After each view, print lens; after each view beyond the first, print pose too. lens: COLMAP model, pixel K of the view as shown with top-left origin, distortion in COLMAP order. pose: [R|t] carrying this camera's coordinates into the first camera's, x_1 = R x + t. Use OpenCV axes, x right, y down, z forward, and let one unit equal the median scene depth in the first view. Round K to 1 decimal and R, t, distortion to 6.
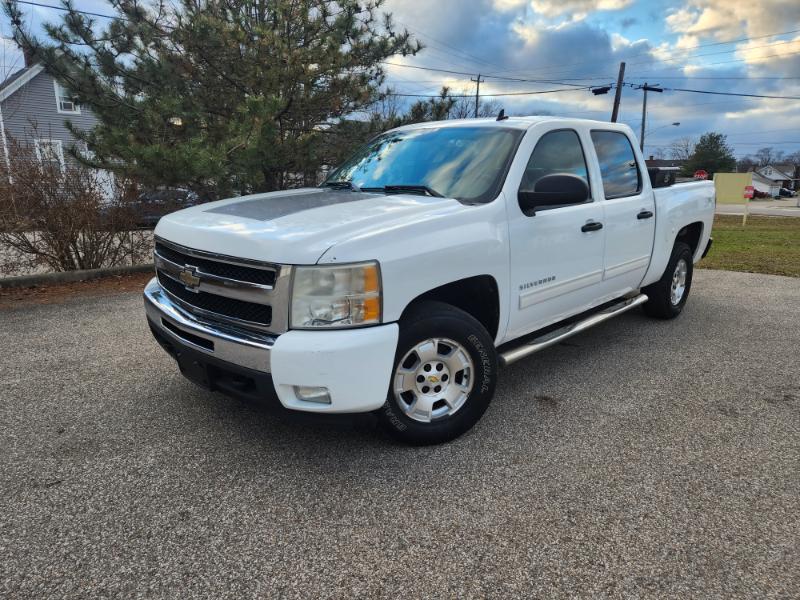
lens RADIAL K [[529.4, 0, 391.6], [0, 529.4, 298.5], [0, 0, 1]] dist [0.084658, -0.069999]
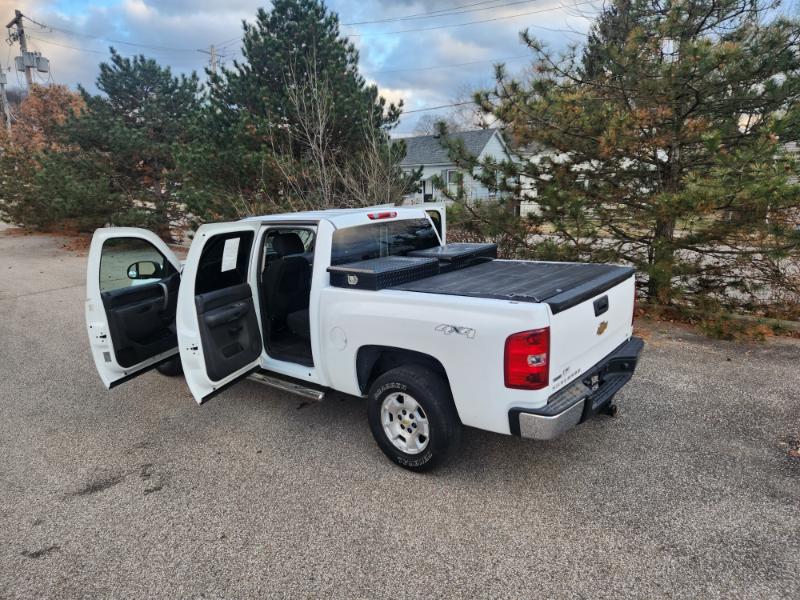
lens RADIAL K [[529.4, 0, 406.4], [0, 529.4, 303.0], [0, 0, 1]] dist [0.084658, -0.069999]
pose [[0.092745, 0.207228, -0.973886, 2.018081], [-0.198576, 0.962303, 0.185852, -0.543026], [0.975687, 0.176153, 0.130399, 1.469362]]
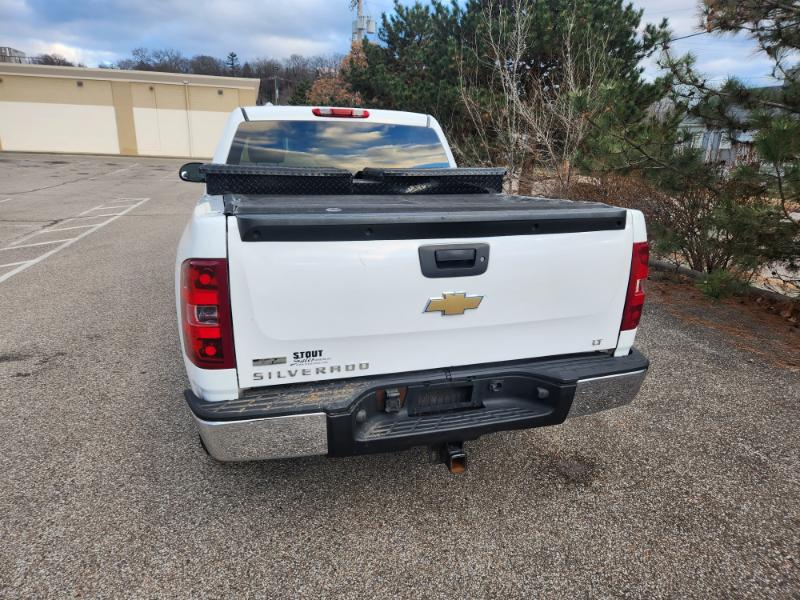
lens RADIAL K [[529.4, 0, 399.5], [0, 529.4, 304.6], [0, 0, 1]] dist [0.084658, -0.069999]
pose [[-0.470652, 0.224811, -0.853198, 1.467214], [-0.228973, 0.902744, 0.364176, -0.563913], [0.852090, 0.366760, -0.373403, 2.235504]]
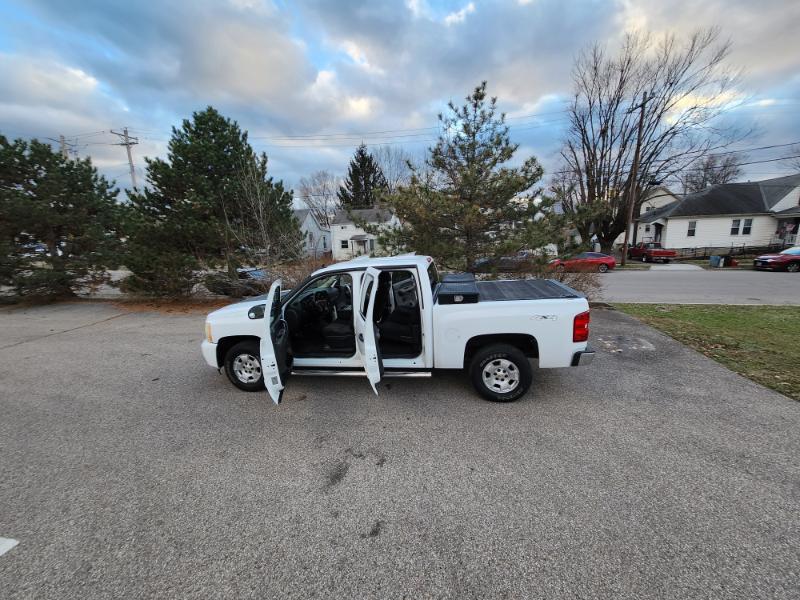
lens RADIAL K [[314.1, 0, 402.6], [0, 314.1, 301.2], [0, 0, 1]] dist [-0.000357, 0.001407]
pose [[0.569987, 0.135796, -0.810354, 1.643001], [-0.141399, 0.987746, 0.066065, -0.375791], [0.809395, 0.076927, 0.582204, 0.593475]]
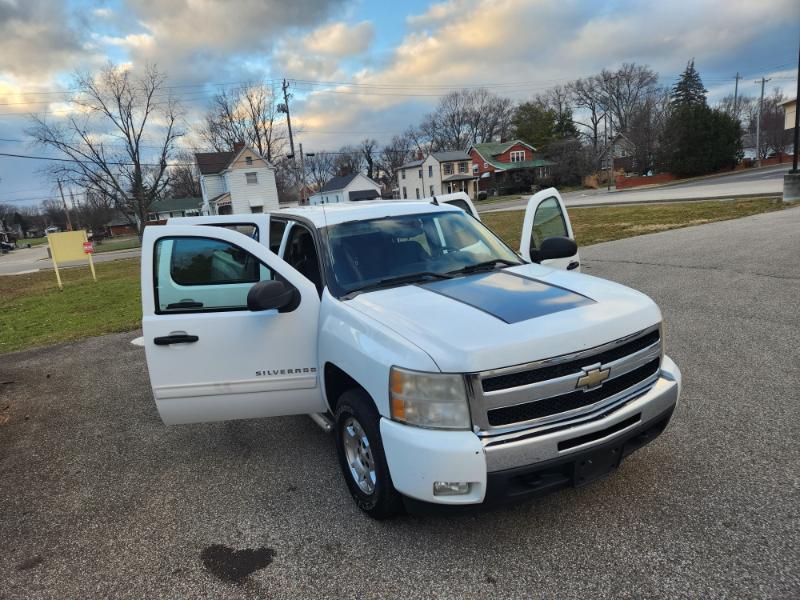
lens RADIAL K [[529.4, 0, 390.8], [0, 529.4, 308.5], [0, 0, 1]] dist [0.084658, -0.069999]
pose [[0.286214, -0.242193, 0.927051, -1.204997], [0.311722, 0.938430, 0.148926, -0.370913], [-0.906041, 0.246357, 0.344089, 0.832198]]
